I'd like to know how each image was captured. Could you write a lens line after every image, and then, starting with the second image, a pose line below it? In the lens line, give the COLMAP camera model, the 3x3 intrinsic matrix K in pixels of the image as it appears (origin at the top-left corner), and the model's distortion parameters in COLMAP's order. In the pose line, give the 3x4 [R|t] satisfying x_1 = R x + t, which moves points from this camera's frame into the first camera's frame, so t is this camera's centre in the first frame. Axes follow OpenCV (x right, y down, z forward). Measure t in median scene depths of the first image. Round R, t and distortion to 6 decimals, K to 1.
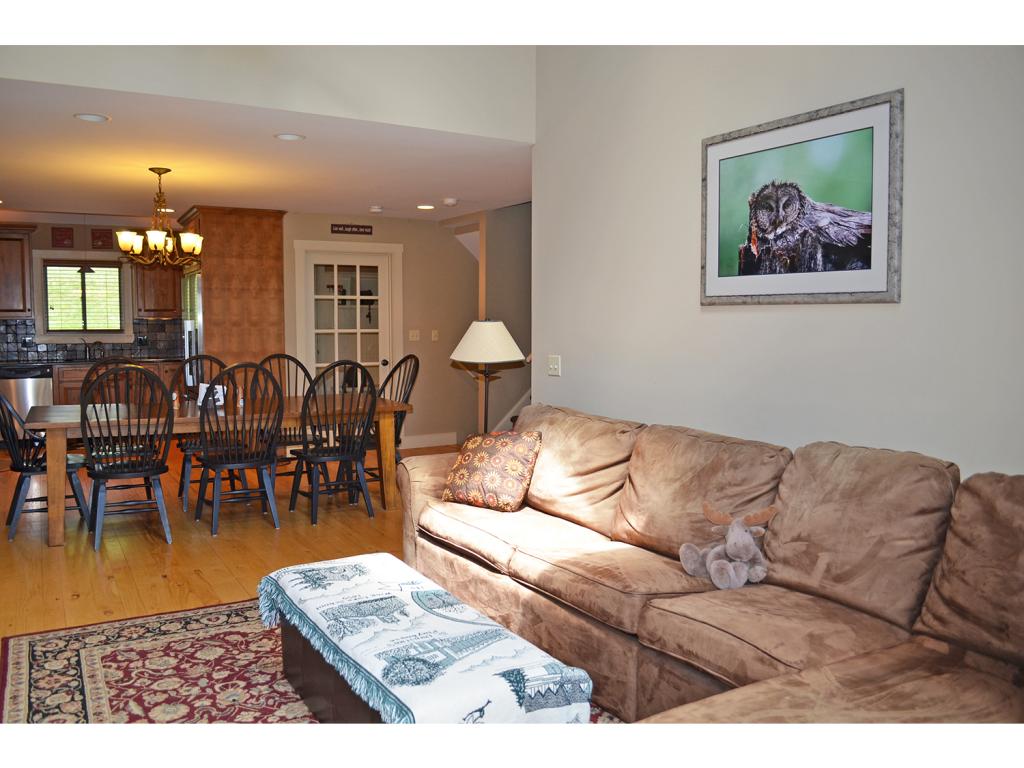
lens RADIAL K [[814.9, 0, 504.7], [0, 814.9, 382.0], [0, 0, 1]] dist [-0.077548, 0.009581]
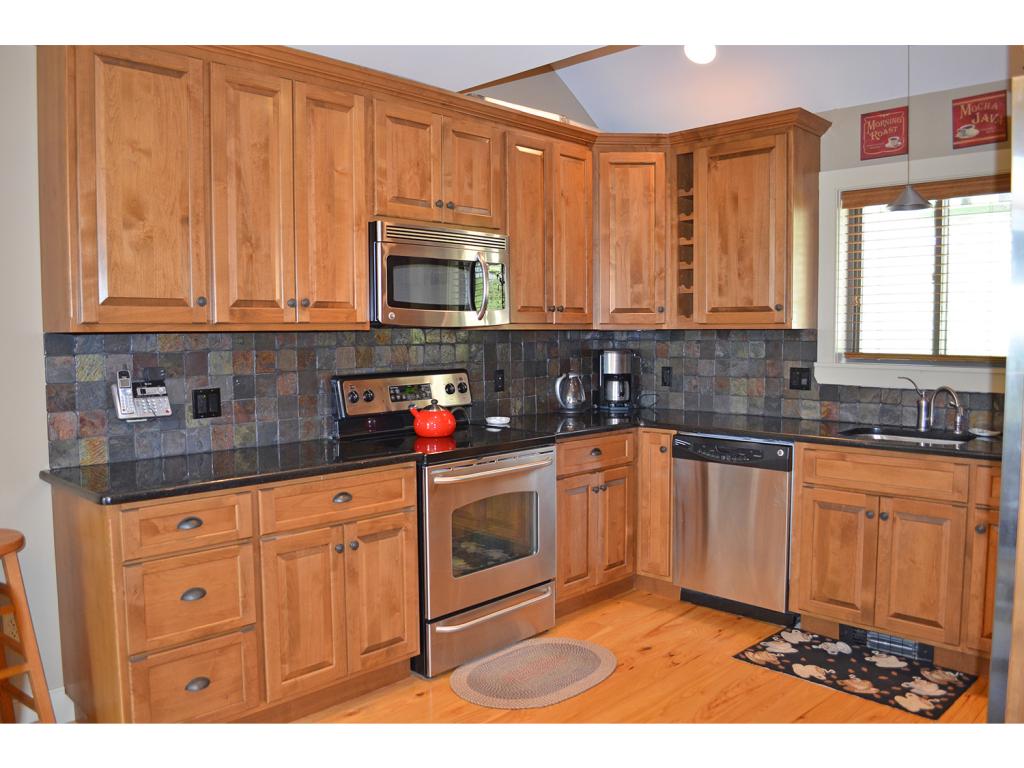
lens RADIAL K [[814.9, 0, 506.2], [0, 814.9, 382.0], [0, 0, 1]] dist [-0.077548, 0.009581]
pose [[0.251822, 0.059972, -0.965914, -0.211212], [-0.071625, 0.996496, 0.043198, -0.060071], [0.965120, 0.058305, 0.255235, 0.767820]]
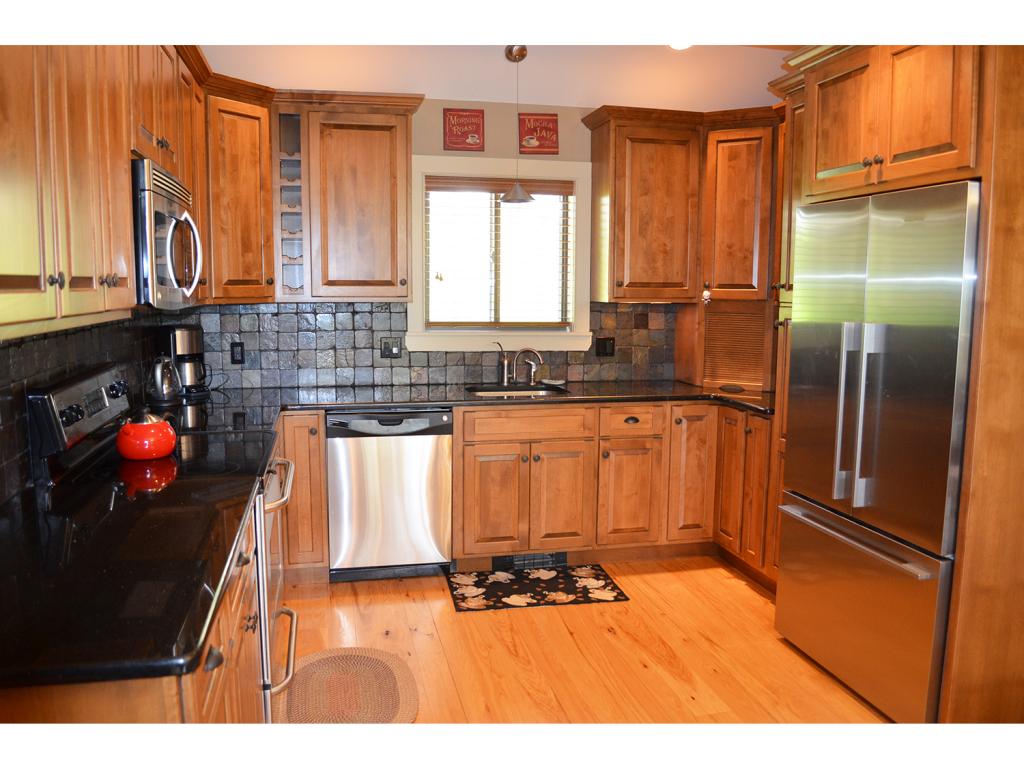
lens RADIAL K [[814.9, 0, 502.6], [0, 814.9, 380.1], [0, 0, 1]] dist [-0.077548, 0.009581]
pose [[0.951086, 0.043543, -0.305843, -0.411078], [-0.030813, 0.998451, 0.046330, -0.059412], [0.307387, -0.034640, 0.950954, 0.584291]]
